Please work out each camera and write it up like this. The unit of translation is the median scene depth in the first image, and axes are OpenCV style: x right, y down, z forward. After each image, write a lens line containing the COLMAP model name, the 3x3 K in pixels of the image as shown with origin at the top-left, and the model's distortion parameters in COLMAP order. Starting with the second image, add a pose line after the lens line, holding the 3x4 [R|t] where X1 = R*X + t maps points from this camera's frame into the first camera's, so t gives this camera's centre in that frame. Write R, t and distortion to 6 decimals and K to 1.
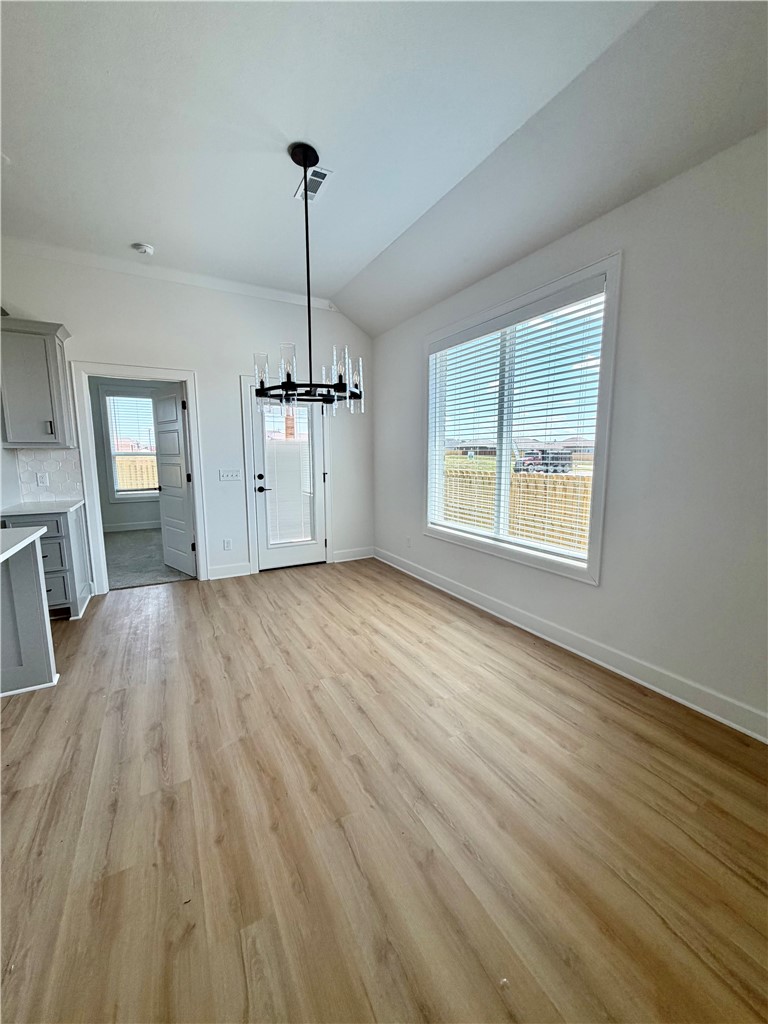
lens RADIAL K [[407.8, 0, 381.2], [0, 407.8, 512.3], [0, 0, 1]] dist [0.001121, -0.000343]
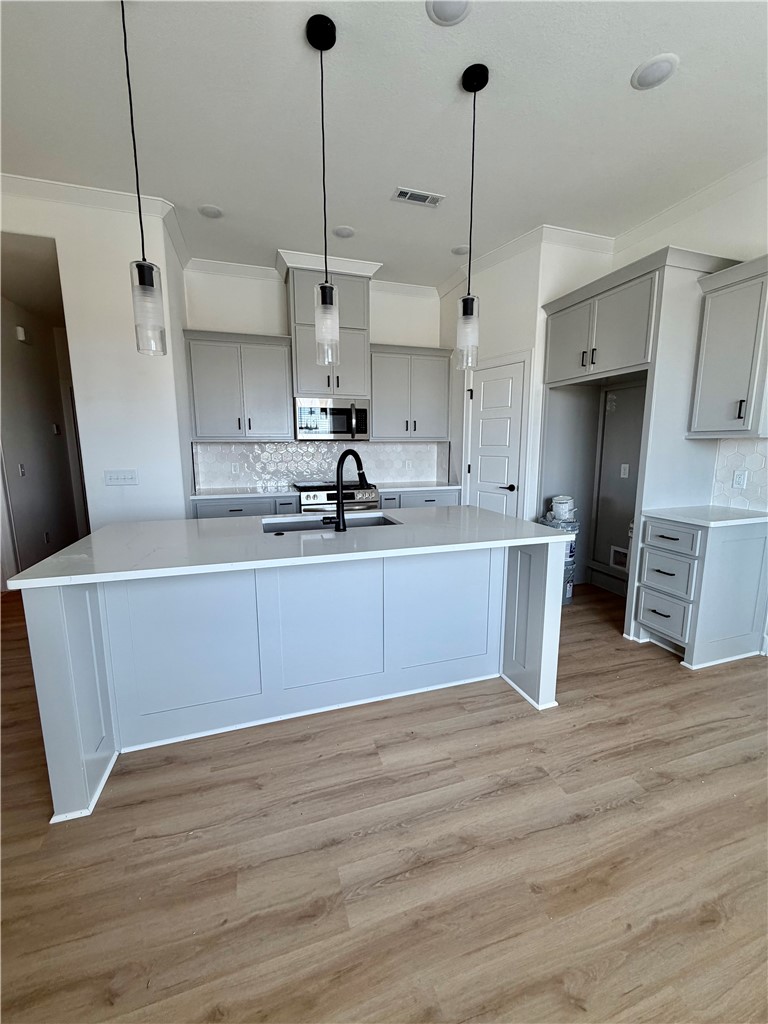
lens RADIAL K [[407.8, 0, 384.6], [0, 407.8, 509.3], [0, 0, 1]] dist [0.001121, -0.000343]
pose [[-0.186908, 0.157247, -0.969711, 0.035609], [-0.137684, 0.973170, 0.184346, -0.081777], [0.972681, 0.167969, -0.160242, 0.534848]]
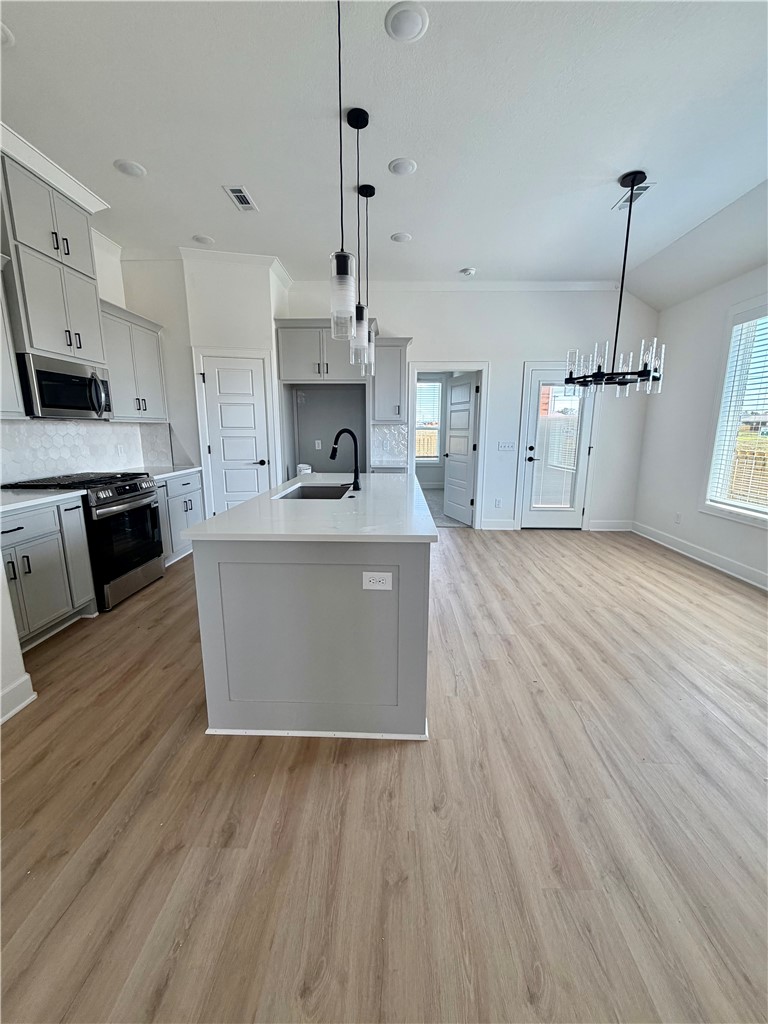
lens RADIAL K [[407.8, 0, 382.4], [0, 407.8, 511.0], [0, 0, 1]] dist [0.001121, -0.000343]
pose [[0.863088, 0.105159, -0.493984, -0.091567], [-0.077155, 0.994056, 0.076810, 0.047329], [0.499126, -0.028180, 0.866071, -0.318306]]
